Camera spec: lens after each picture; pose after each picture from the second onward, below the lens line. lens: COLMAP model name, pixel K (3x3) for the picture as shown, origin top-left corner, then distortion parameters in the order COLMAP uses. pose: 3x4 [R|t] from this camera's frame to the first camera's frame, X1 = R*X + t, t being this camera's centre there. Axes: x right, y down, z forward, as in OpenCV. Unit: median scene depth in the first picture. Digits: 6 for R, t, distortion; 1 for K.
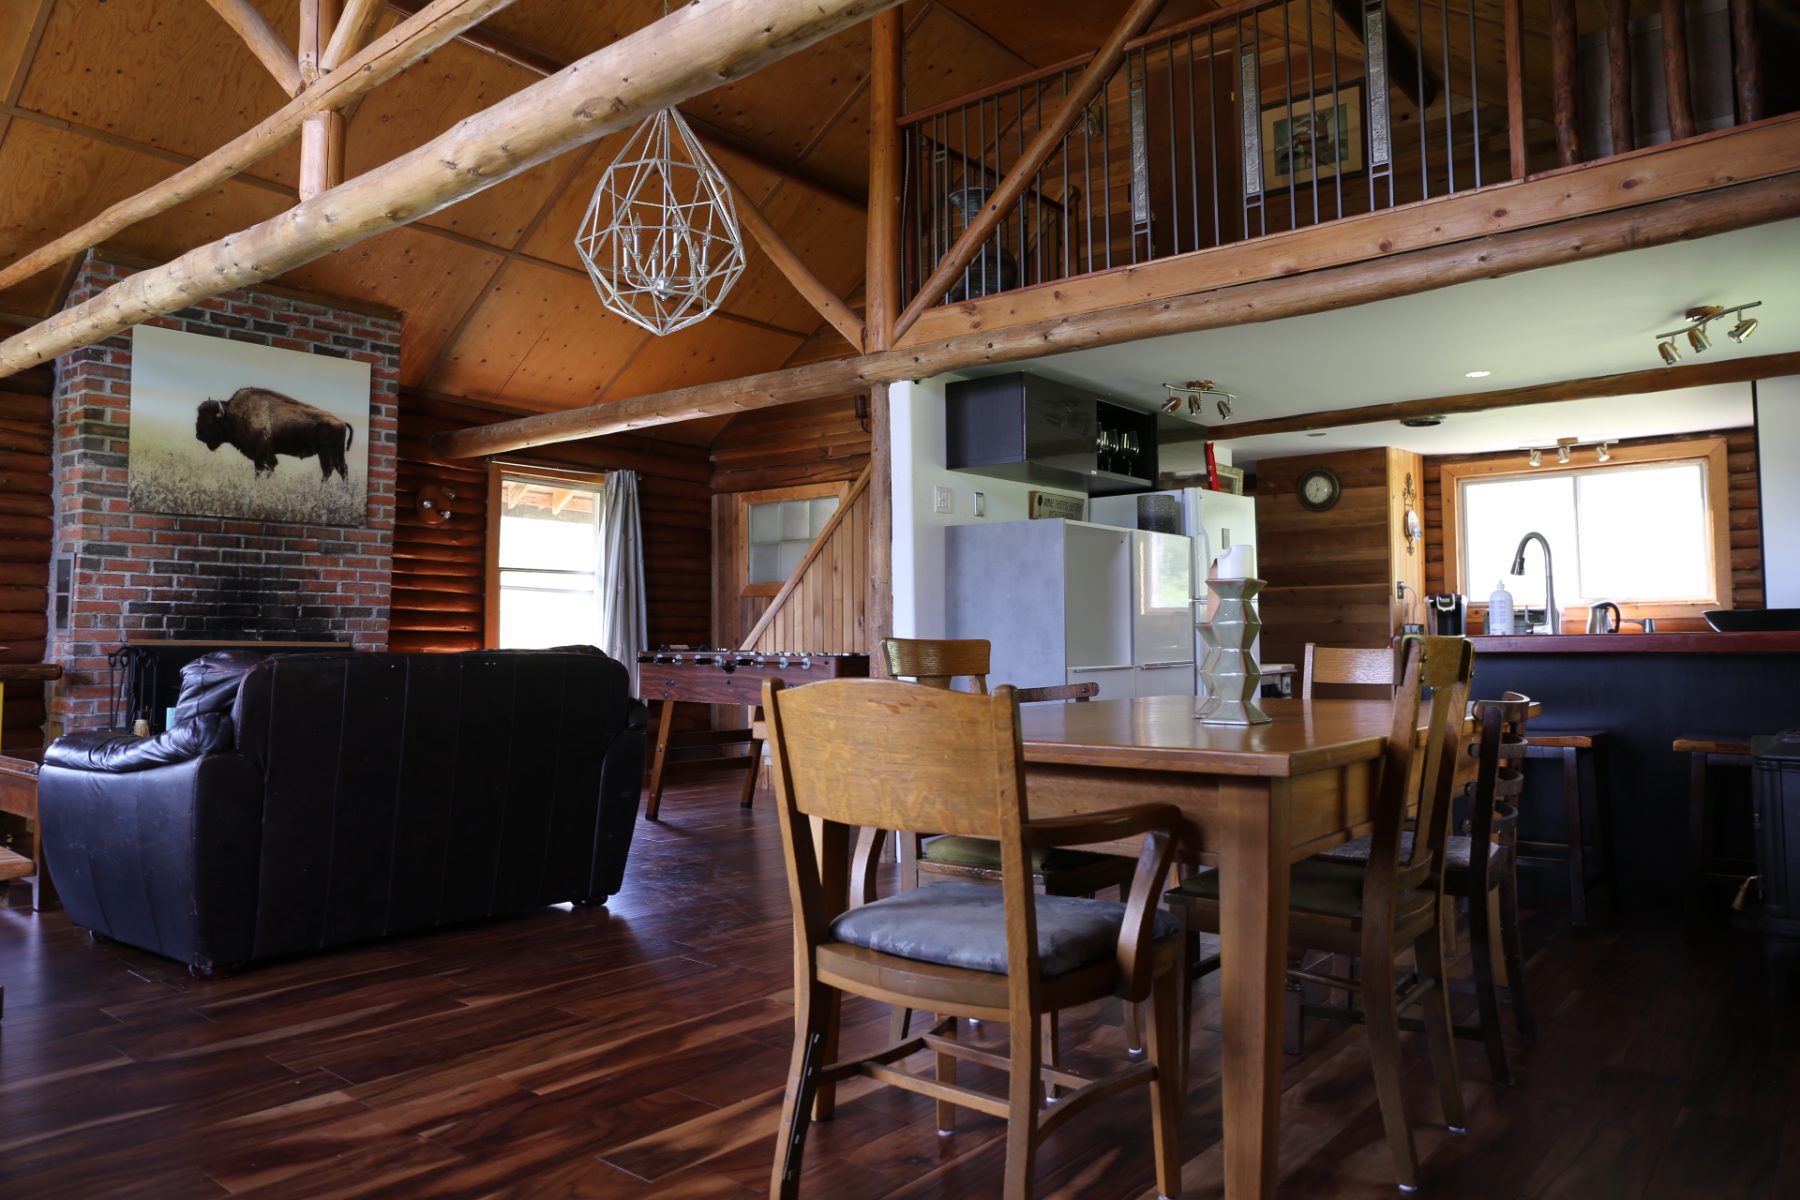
lens RADIAL K [[1239.5, 0, 901.3], [0, 1239.5, 590.5], [0, 0, 1]] dist [-0.104210, 0.091840]
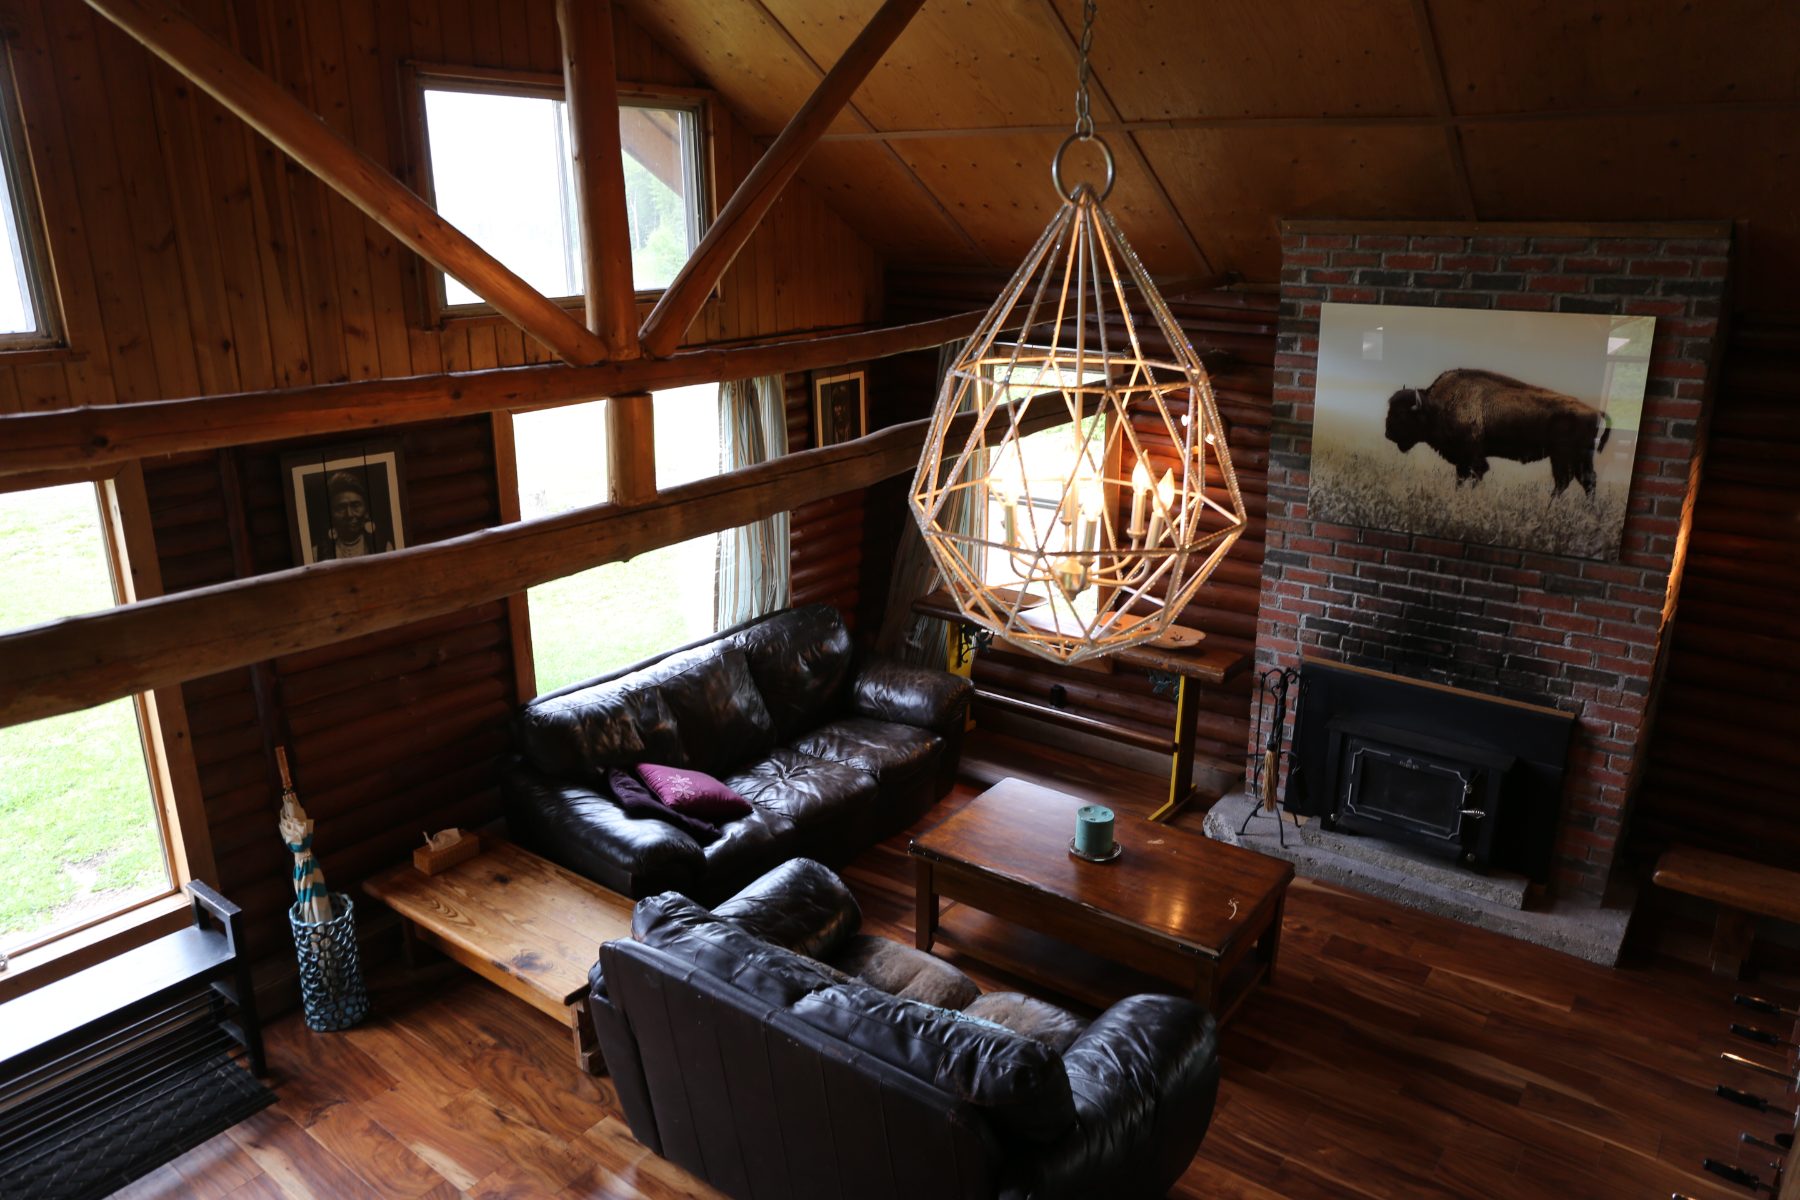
lens RADIAL K [[1239.5, 0, 901.3], [0, 1239.5, 590.5], [0, 0, 1]] dist [-0.104210, 0.091840]
pose [[0.045709, 0.290442, -0.955800, 0.204314], [0.043745, 0.955300, 0.292382, -0.269294], [0.997997, -0.055176, 0.030961, 0.617790]]
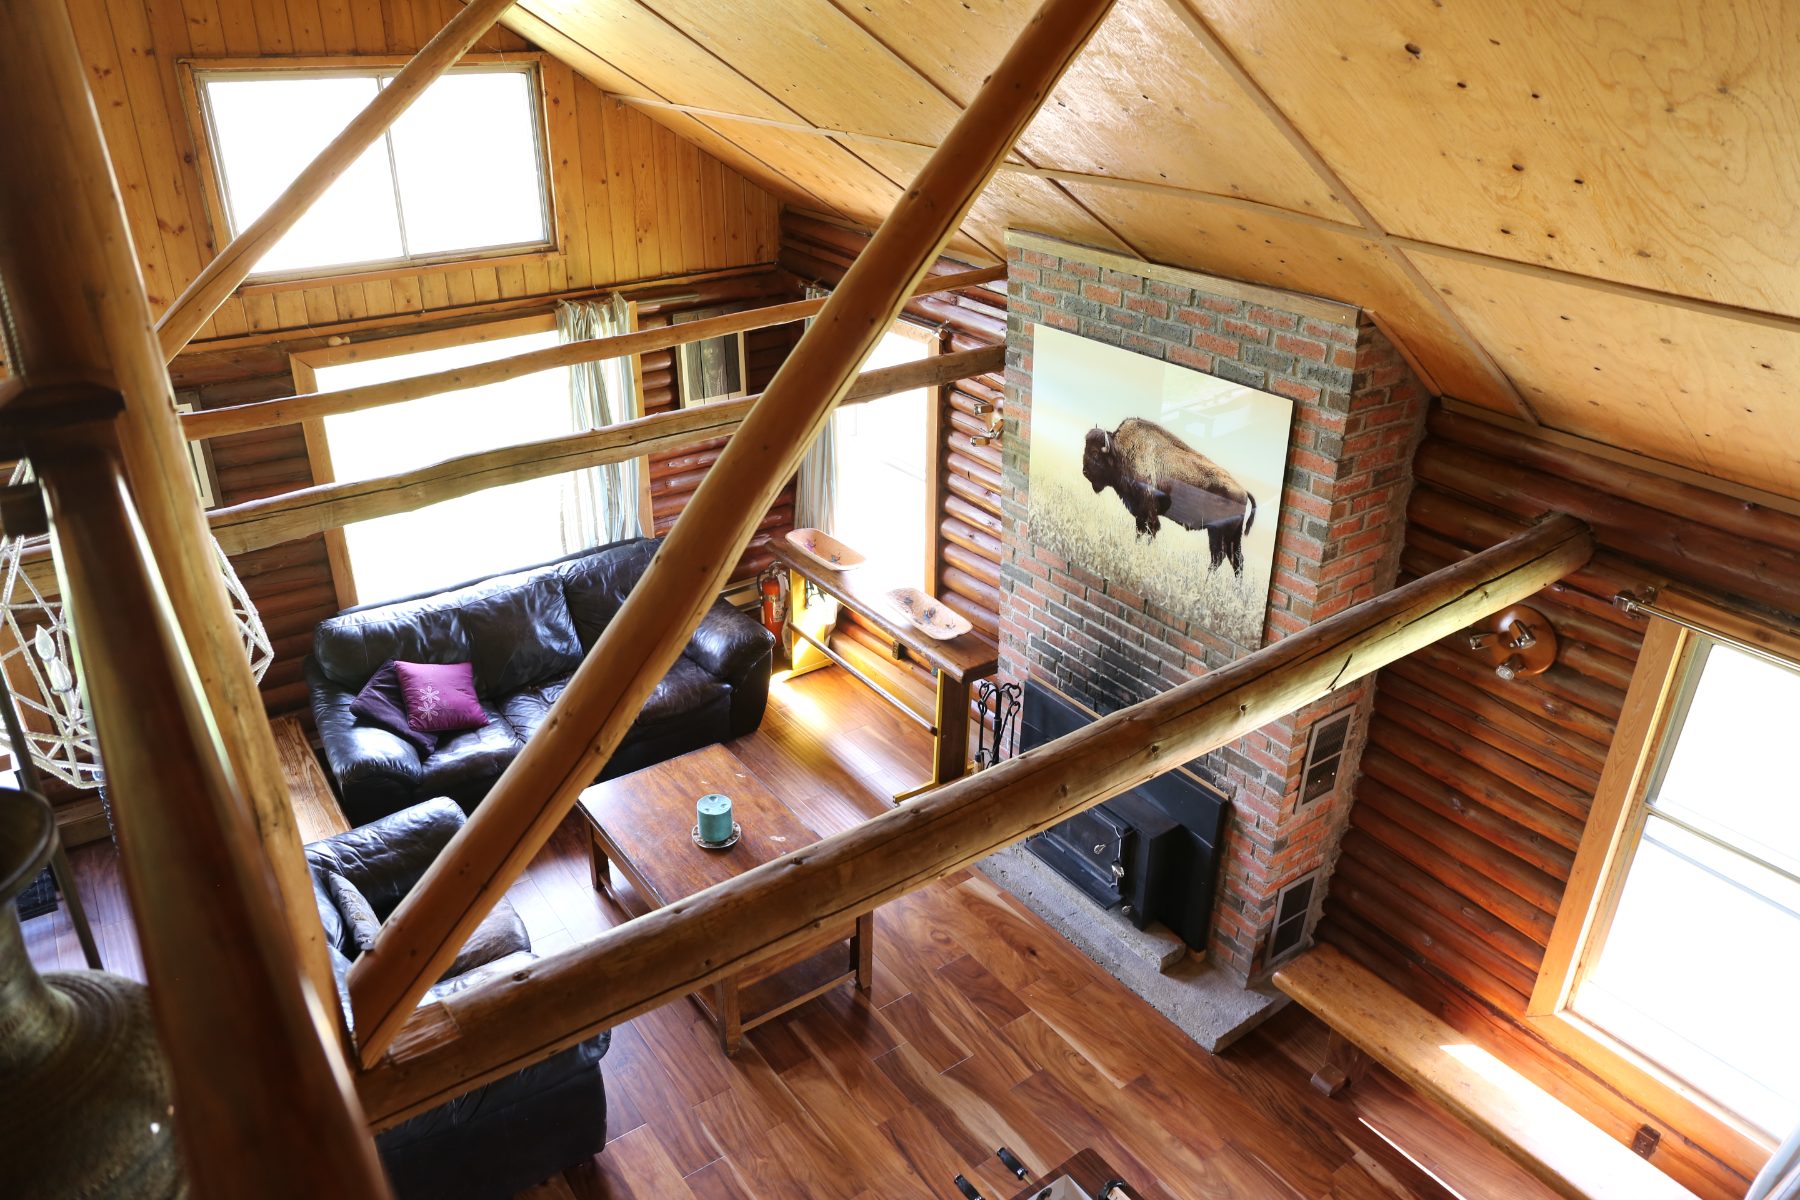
lens RADIAL K [[1239.5, 0, 901.3], [0, 1239.5, 590.5], [0, 0, 1]] dist [-0.104210, 0.091840]
pose [[-0.245322, 0.421341, -0.873092, 0.149241], [0.026244, 0.903169, 0.428482, -0.379895], [0.969086, 0.082203, -0.232625, 1.030772]]
